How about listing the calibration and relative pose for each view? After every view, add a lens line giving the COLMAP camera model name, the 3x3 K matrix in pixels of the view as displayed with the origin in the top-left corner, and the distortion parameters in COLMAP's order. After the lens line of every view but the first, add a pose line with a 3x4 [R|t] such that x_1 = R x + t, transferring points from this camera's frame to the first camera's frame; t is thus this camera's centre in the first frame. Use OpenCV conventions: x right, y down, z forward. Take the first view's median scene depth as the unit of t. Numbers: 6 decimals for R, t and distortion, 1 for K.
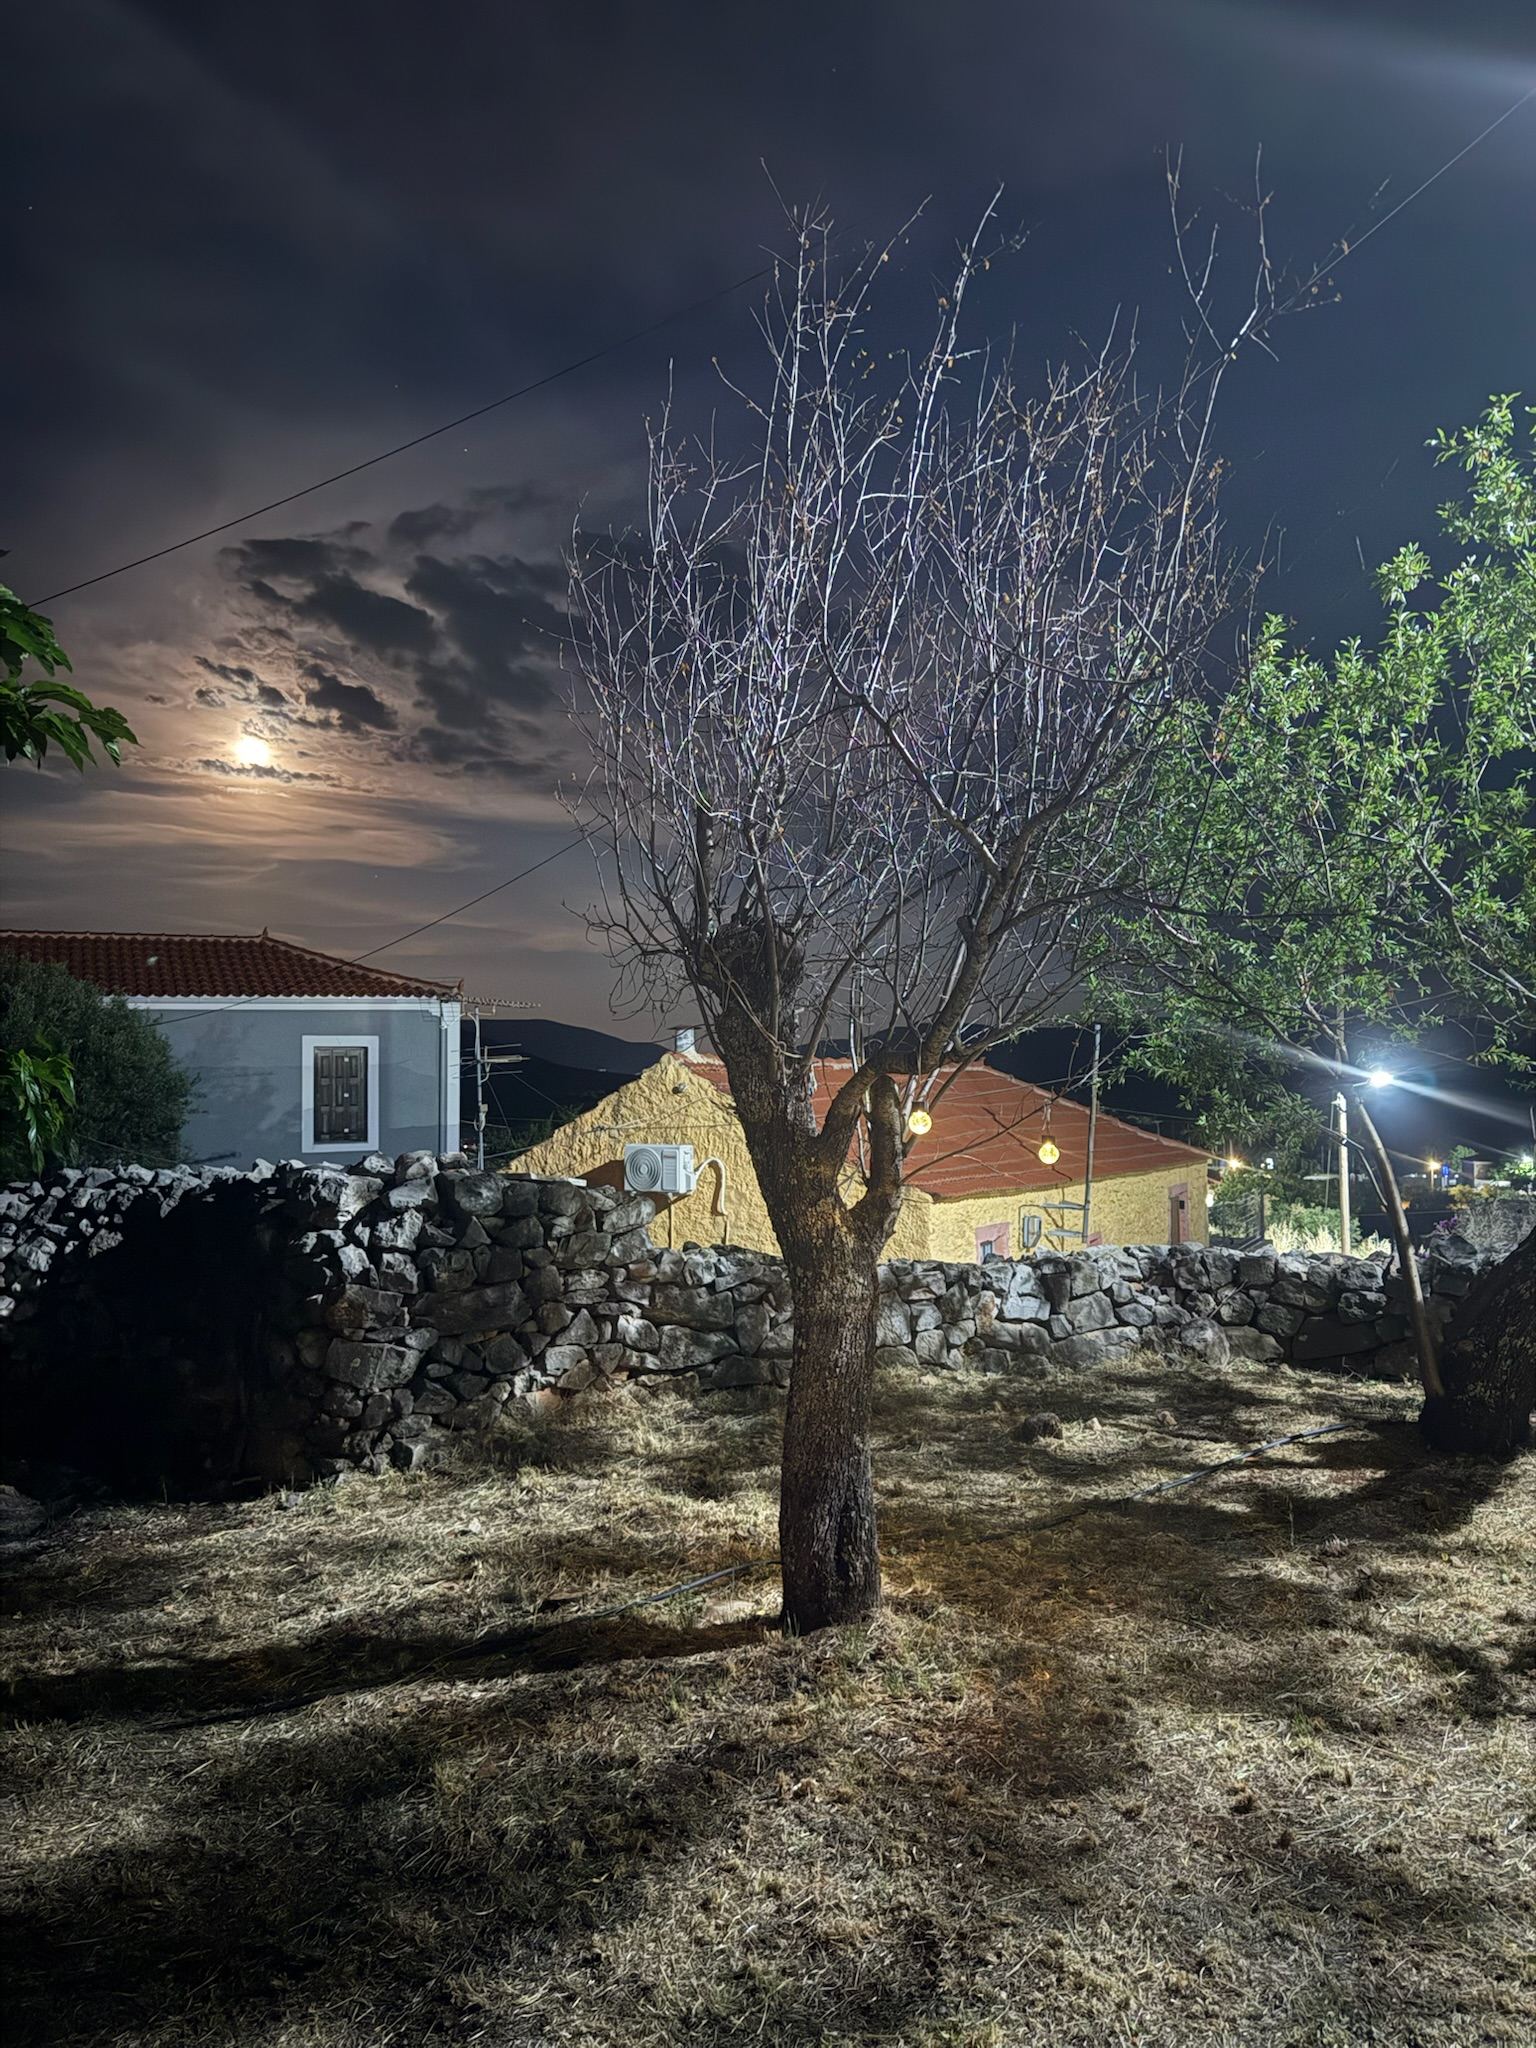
lens RADIAL K [[1530.1, 0, 769.7], [0, 1530.1, 1024.5], [0, 0, 1]] dist [0.070360, -0.071719]
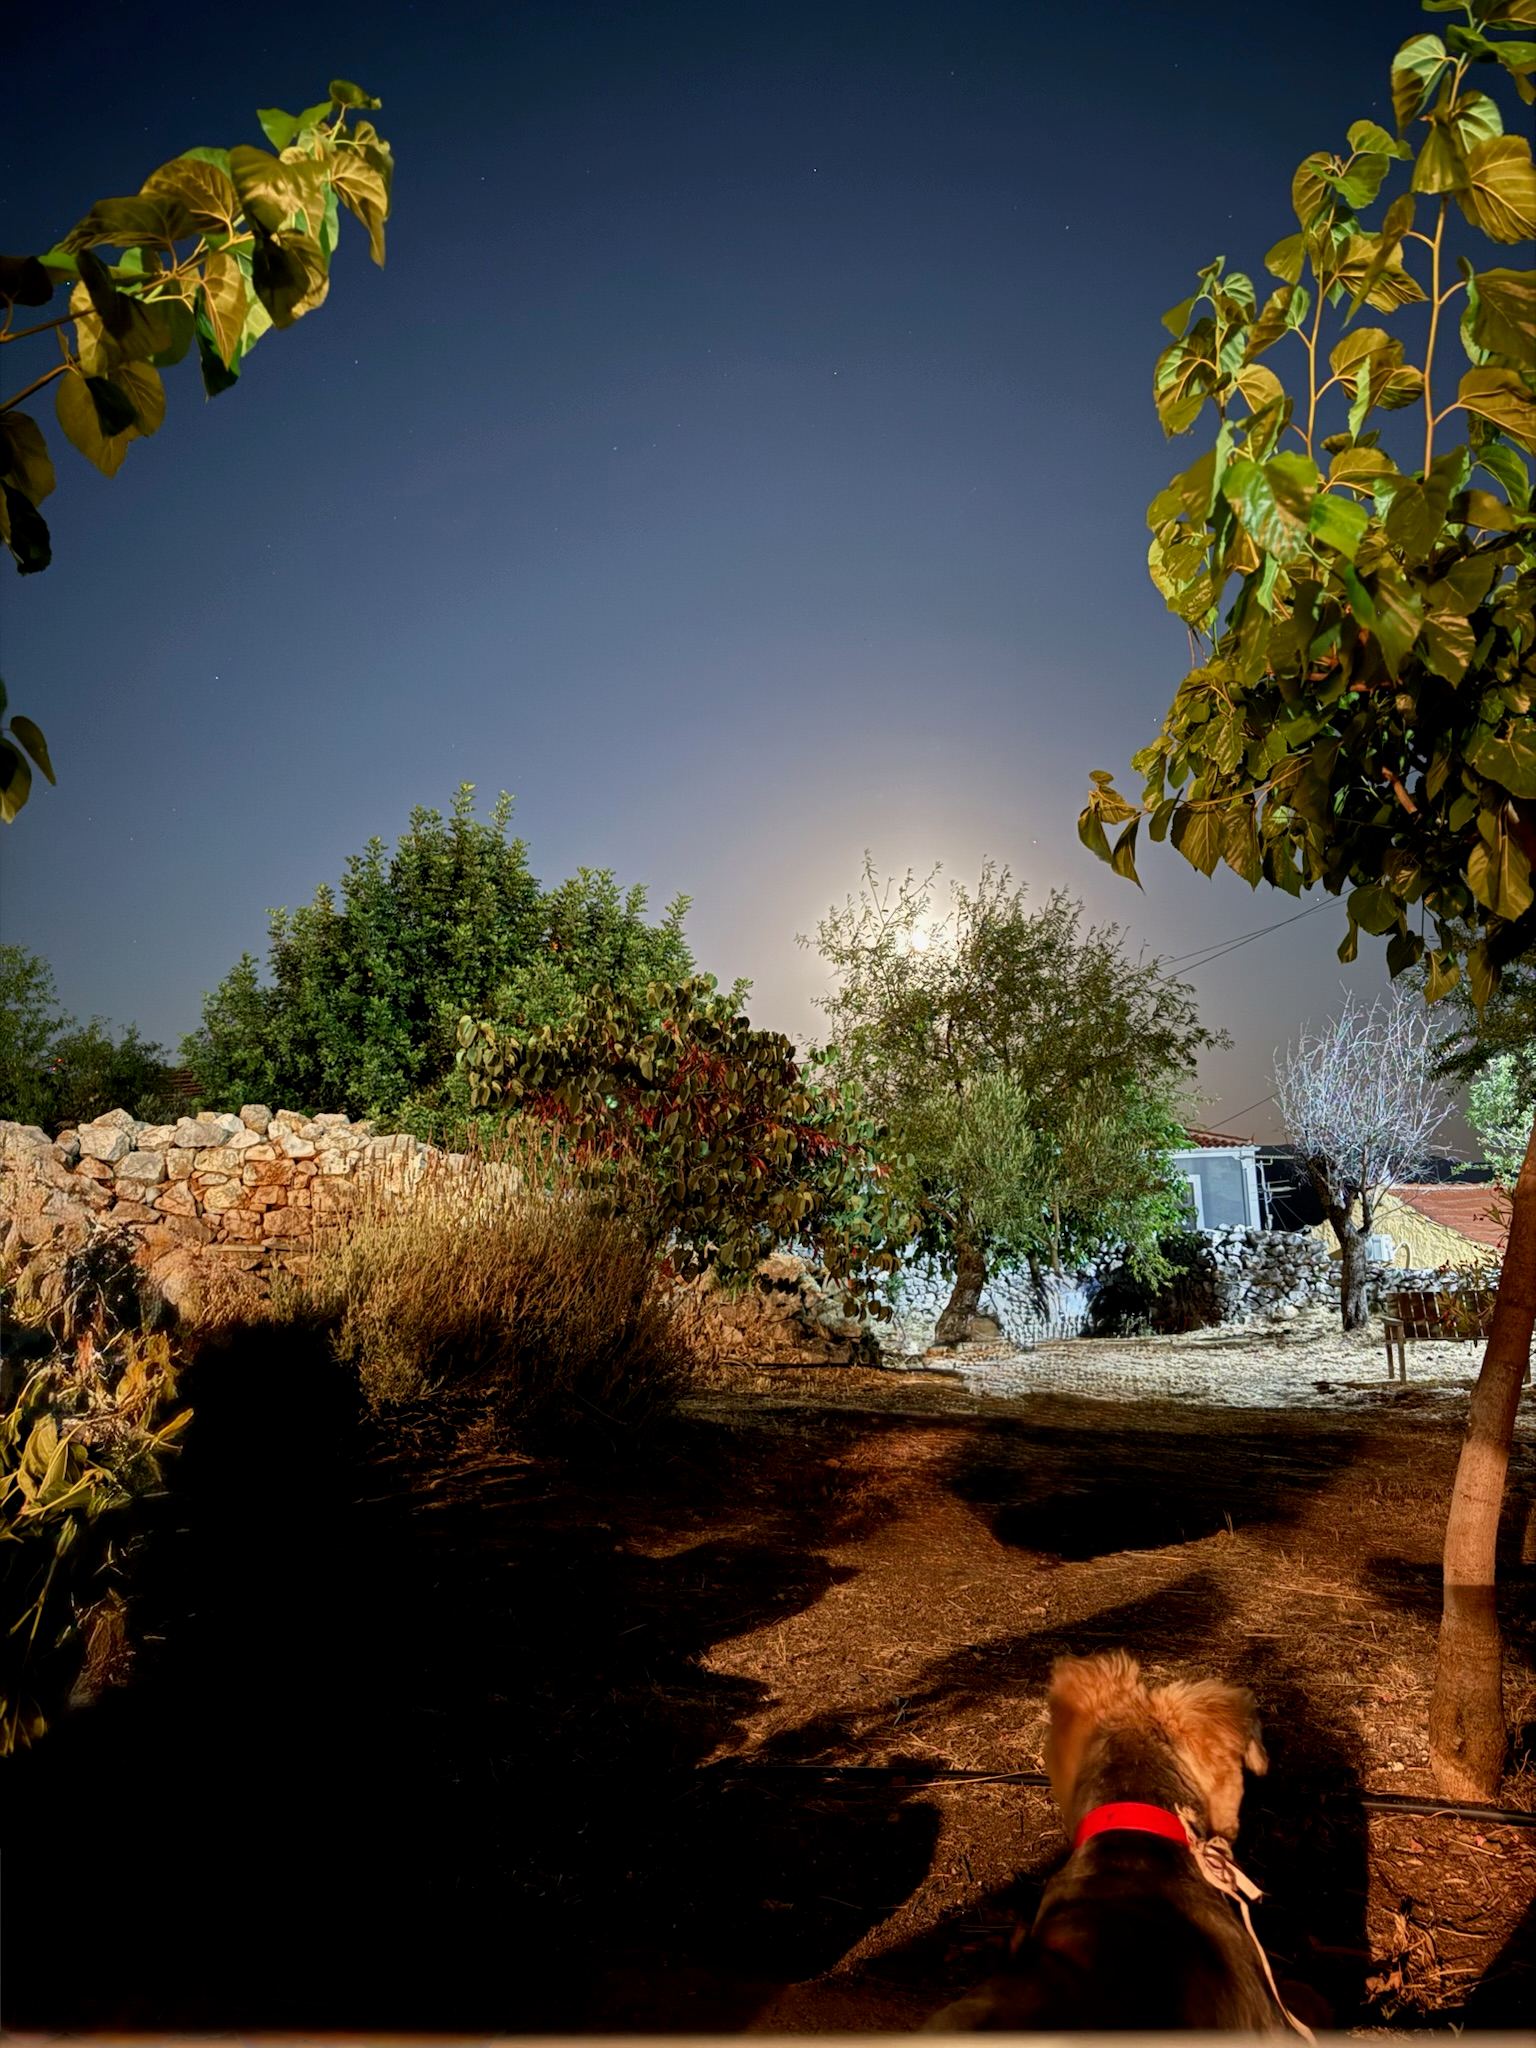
lens RADIAL K [[1530.1, 0, 777.4], [0, 1530.1, 1011.6], [0, 0, 1]] dist [0.070360, -0.071719]
pose [[0.875961, -0.082784, -0.475224, 0.436650], [0.038365, 0.993999, -0.102439, -0.050079], [0.480853, 0.071501, 0.873881, -2.046975]]
